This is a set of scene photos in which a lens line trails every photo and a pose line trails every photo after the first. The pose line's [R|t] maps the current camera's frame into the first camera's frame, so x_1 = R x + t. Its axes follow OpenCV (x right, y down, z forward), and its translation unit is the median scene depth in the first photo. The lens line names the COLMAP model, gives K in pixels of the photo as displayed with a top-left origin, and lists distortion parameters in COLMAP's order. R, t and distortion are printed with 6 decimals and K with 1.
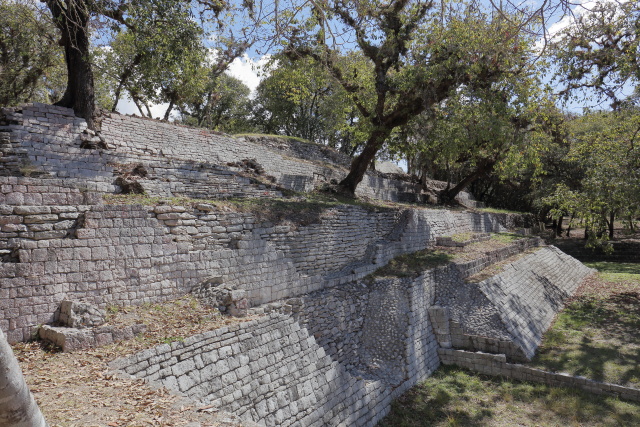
lens RADIAL K [[436.3, 0, 320.0], [0, 436.3, 213.5], [0, 0, 1]] dist [-0.105365, 0.085365]
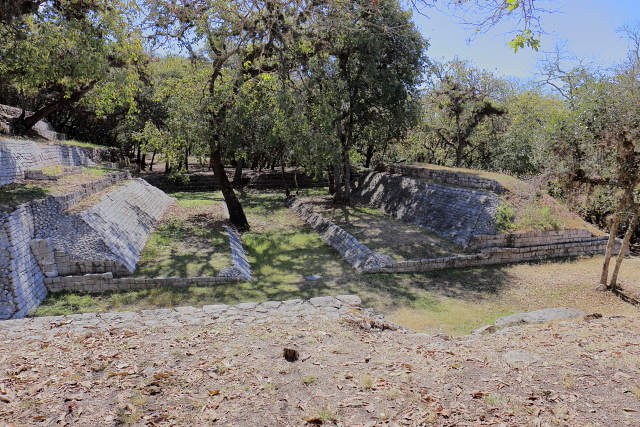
lens RADIAL K [[436.3, 0, 320.0], [0, 436.3, 213.5], [0, 0, 1]] dist [-0.105365, 0.085365]
pose [[0.618809, -0.081072, 0.781347, -0.068131], [-0.038446, 0.990342, 0.133206, 0.001321], [-0.784600, -0.112469, 0.609716, -0.079817]]
